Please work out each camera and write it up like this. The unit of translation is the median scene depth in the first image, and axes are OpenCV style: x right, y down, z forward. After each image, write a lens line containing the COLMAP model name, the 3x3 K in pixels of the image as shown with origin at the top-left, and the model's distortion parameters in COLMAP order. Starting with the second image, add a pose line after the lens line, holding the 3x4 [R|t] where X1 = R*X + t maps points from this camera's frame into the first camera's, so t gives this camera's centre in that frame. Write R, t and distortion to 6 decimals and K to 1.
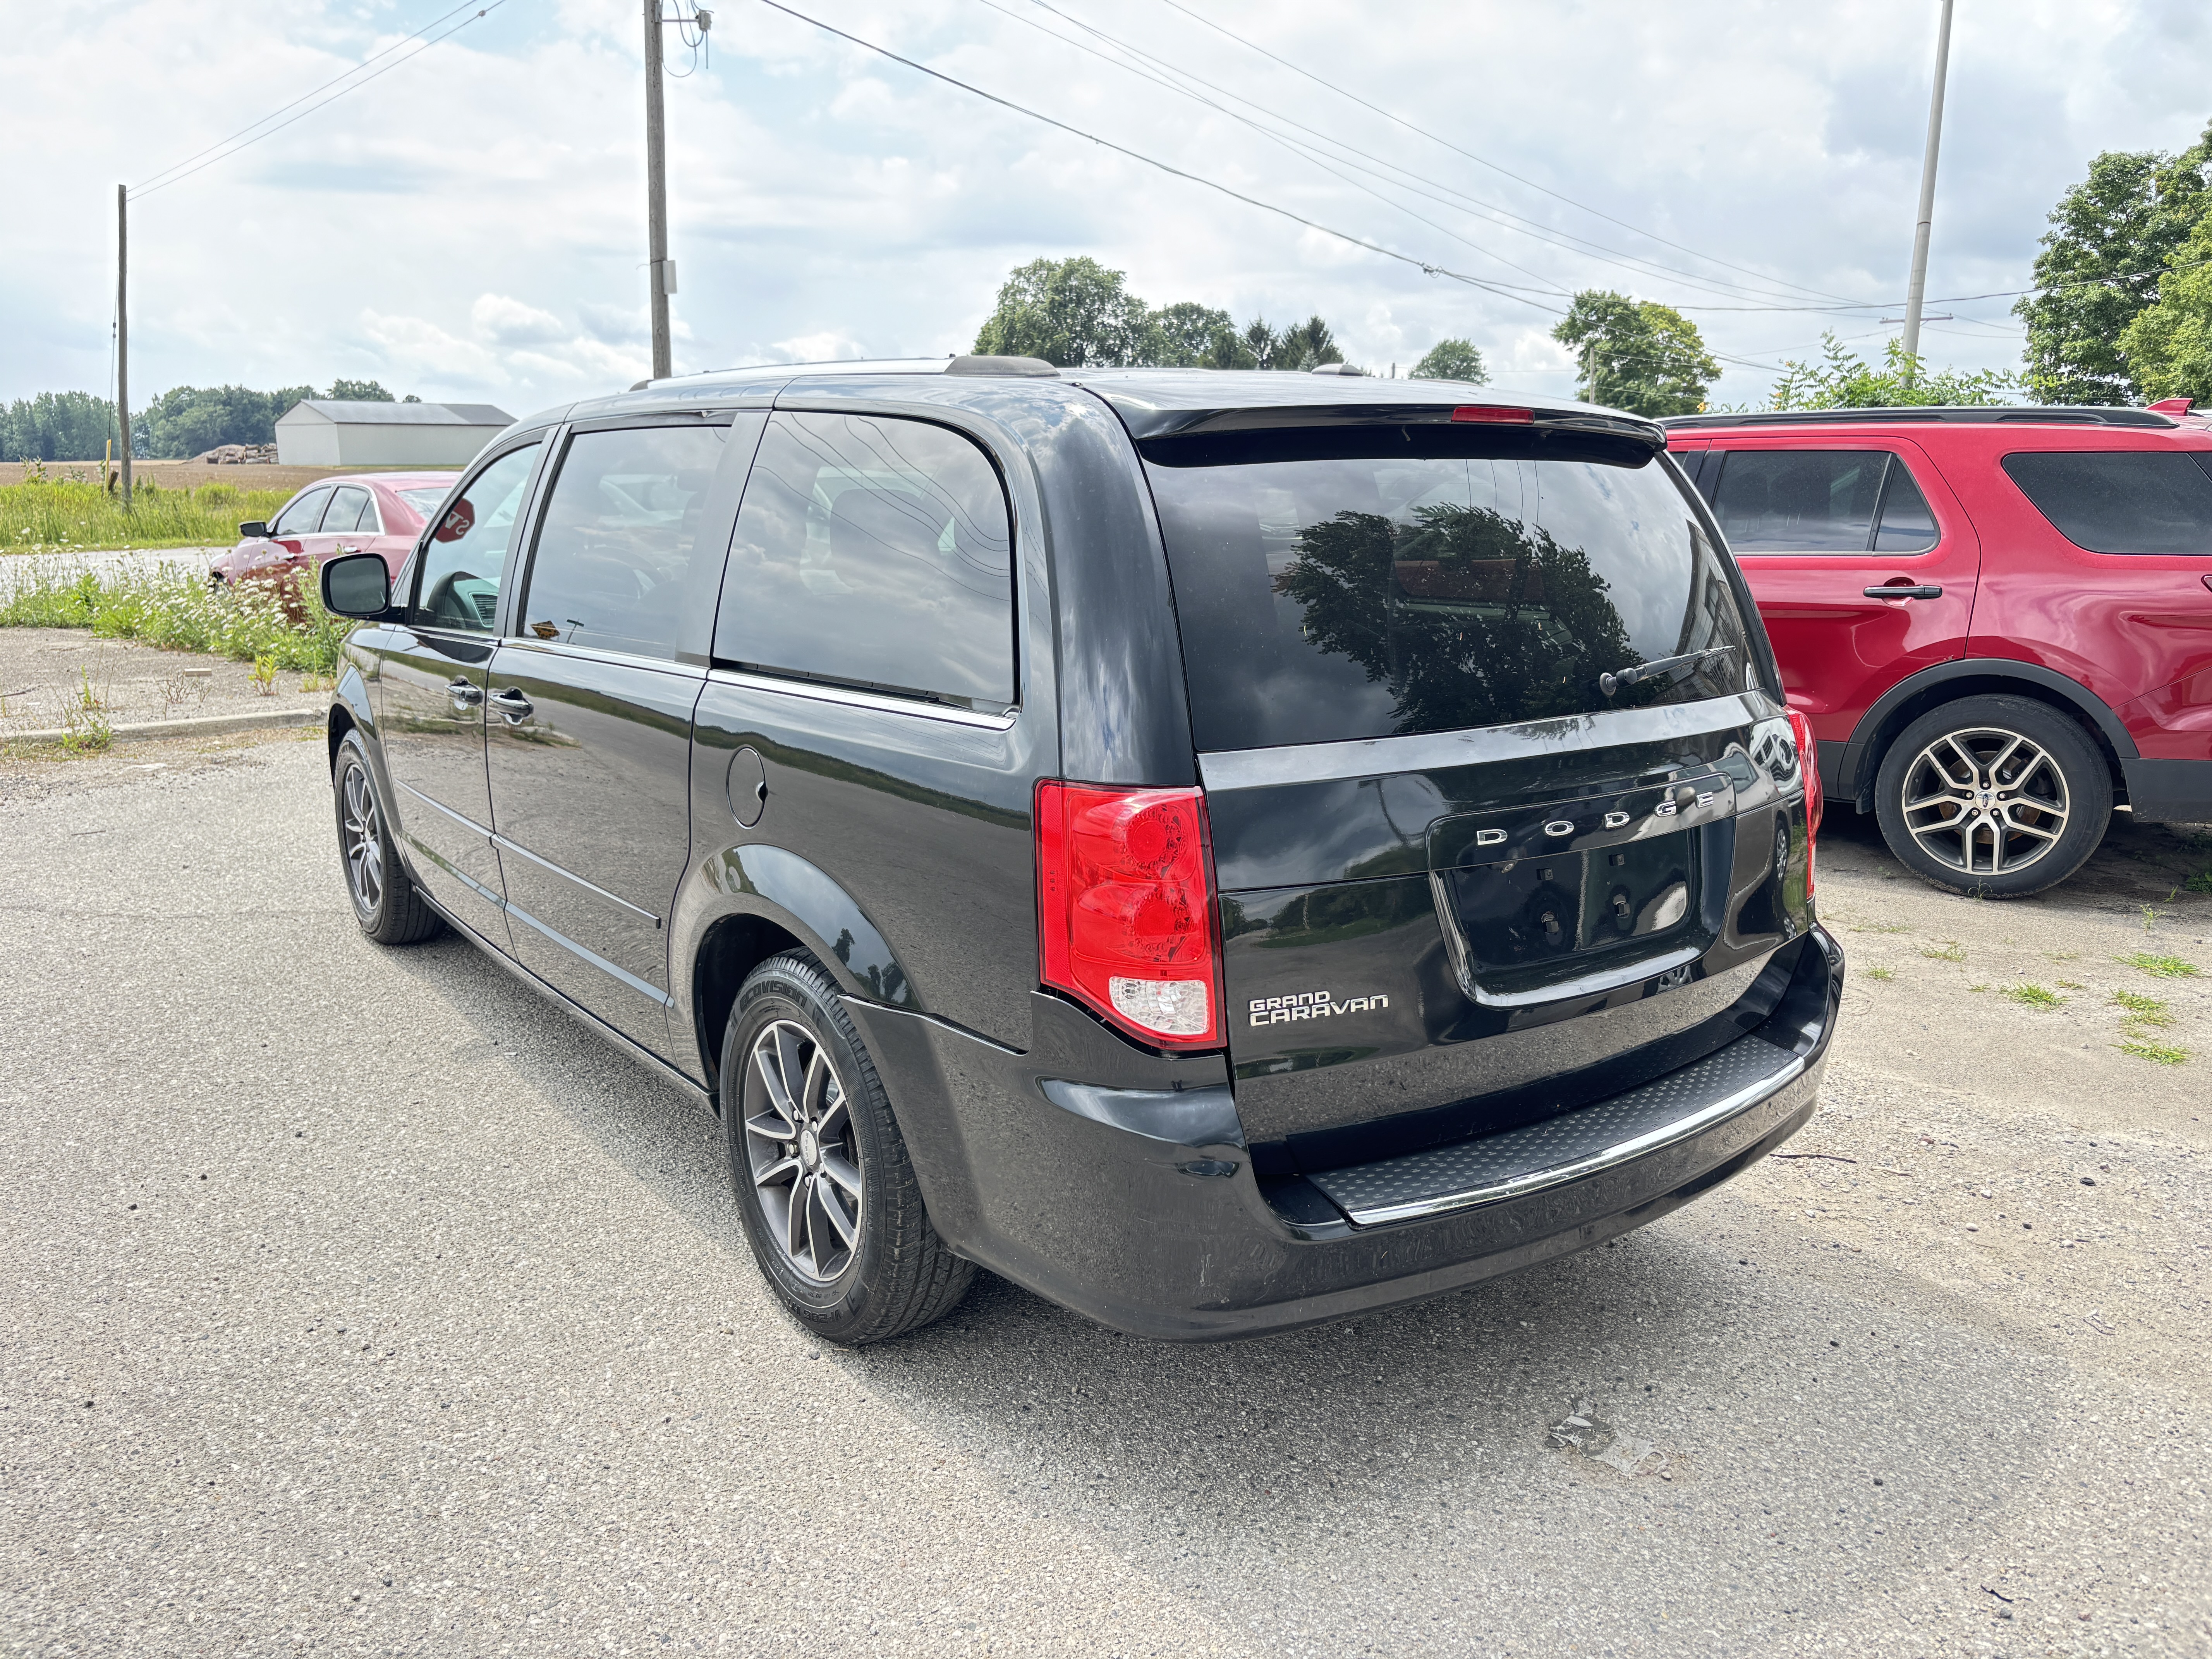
lens RADIAL K [[1698.3, 0, 1106.0], [0, 1698.3, 829.5], [0, 0, 1]] dist [0.002285, 0.000807]
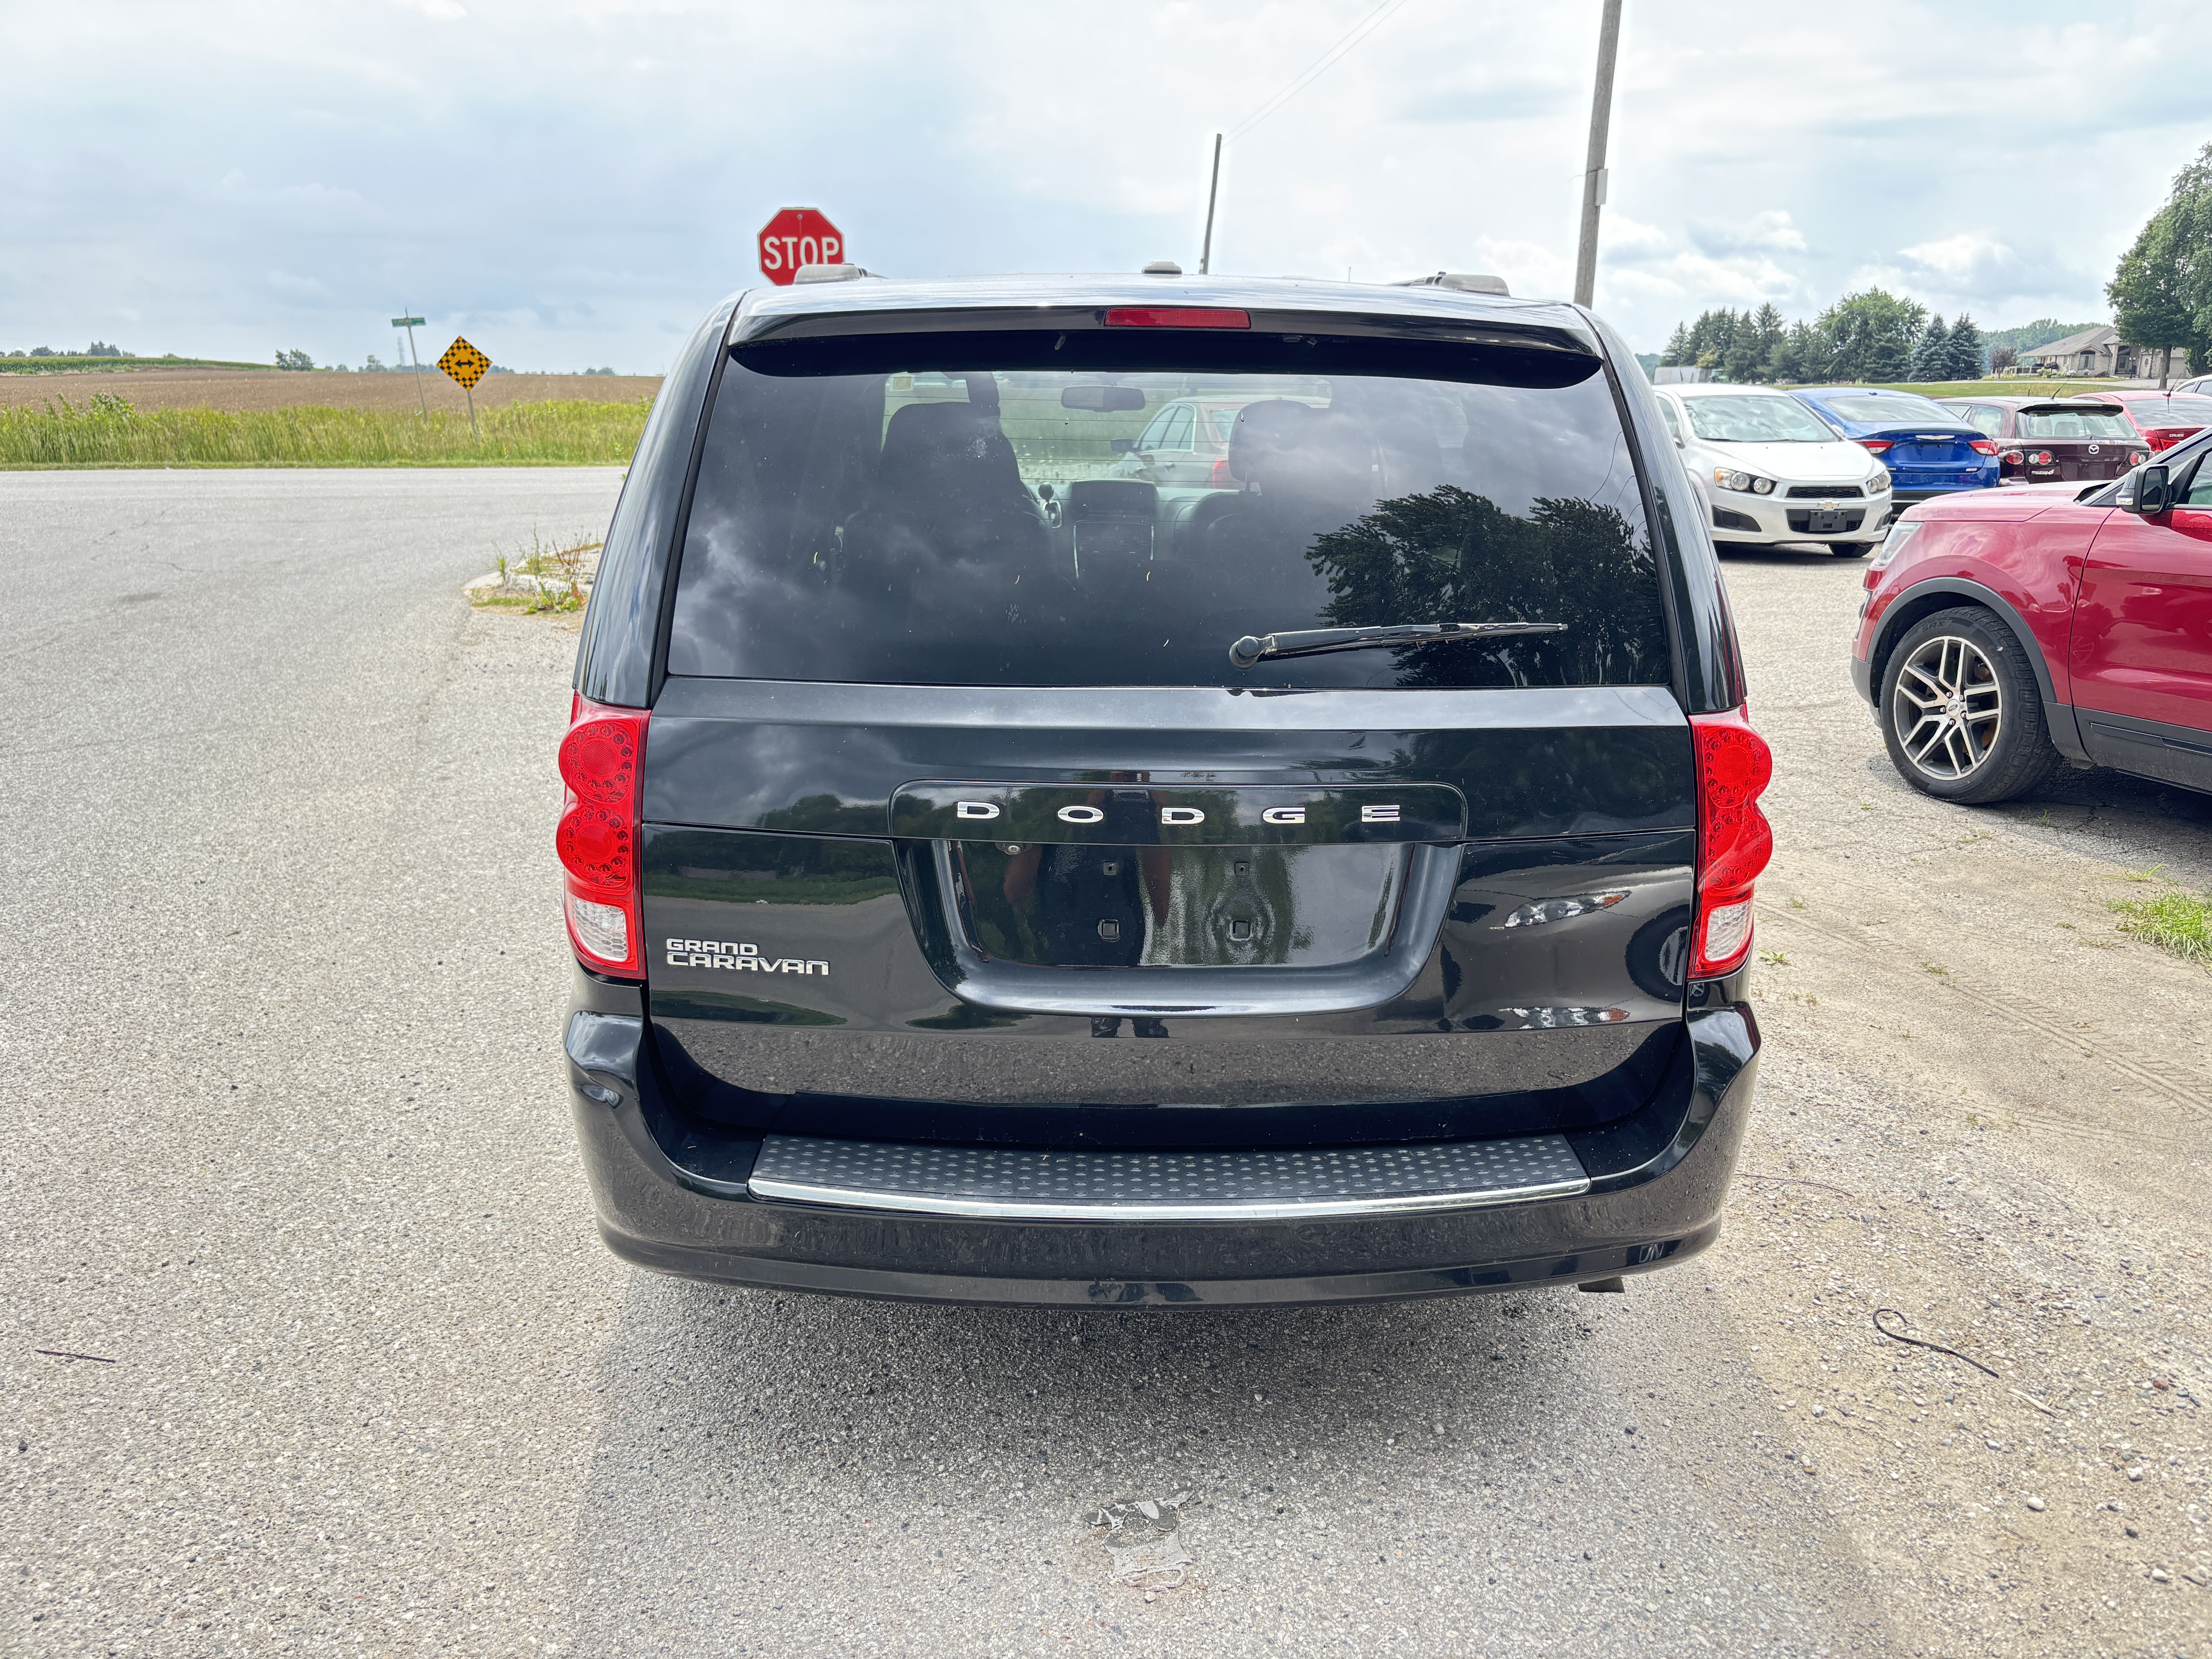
lens RADIAL K [[1670.6, 0, 1106.0], [0, 1670.6, 829.5], [0, 0, 1]] dist [0.099966, -0.108422]
pose [[0.827893, 0.145934, -0.541569, 0.793196], [-0.121315, 0.989293, 0.081127, -0.069502], [0.547610, -0.001464, 0.836733, 0.316720]]
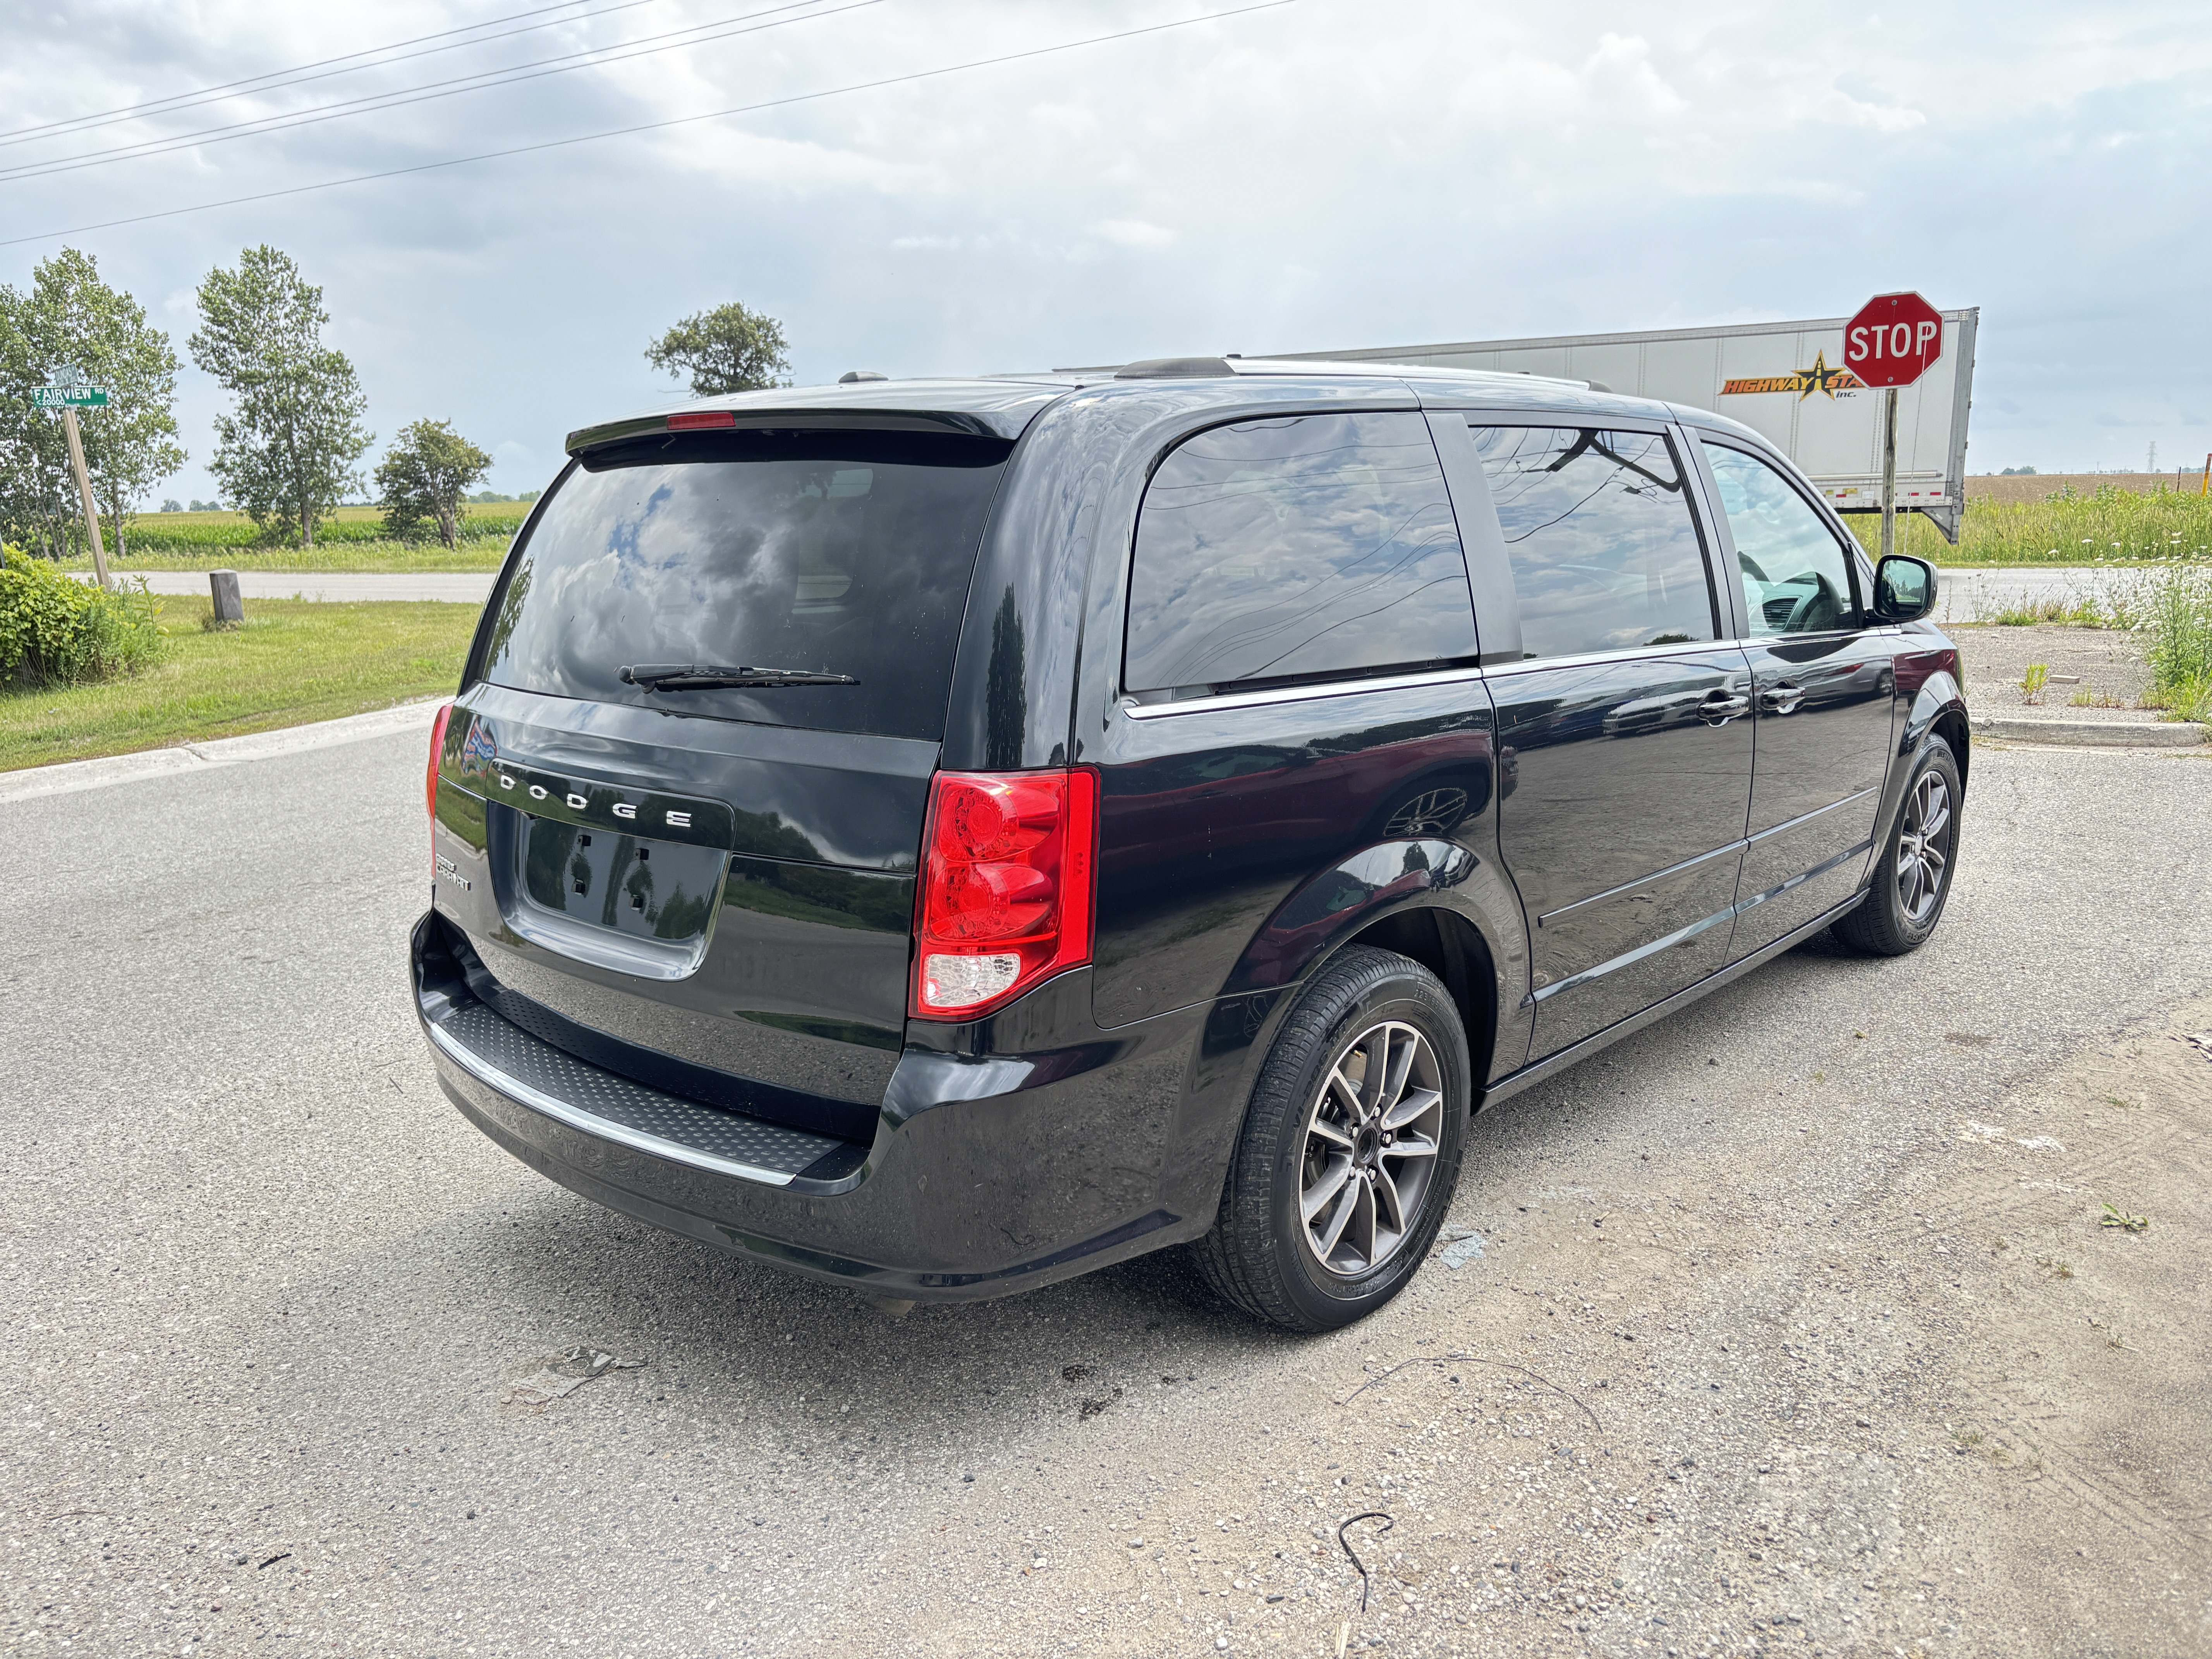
lens RADIAL K [[1670.6, 0, 1106.0], [0, 1670.6, 829.5], [0, 0, 1]] dist [0.099966, -0.108422]
pose [[0.199685, 0.186895, -0.961871, 1.568285], [-0.193450, 0.969840, 0.148283, -0.239784], [0.960574, 0.156464, 0.229818, 1.209538]]
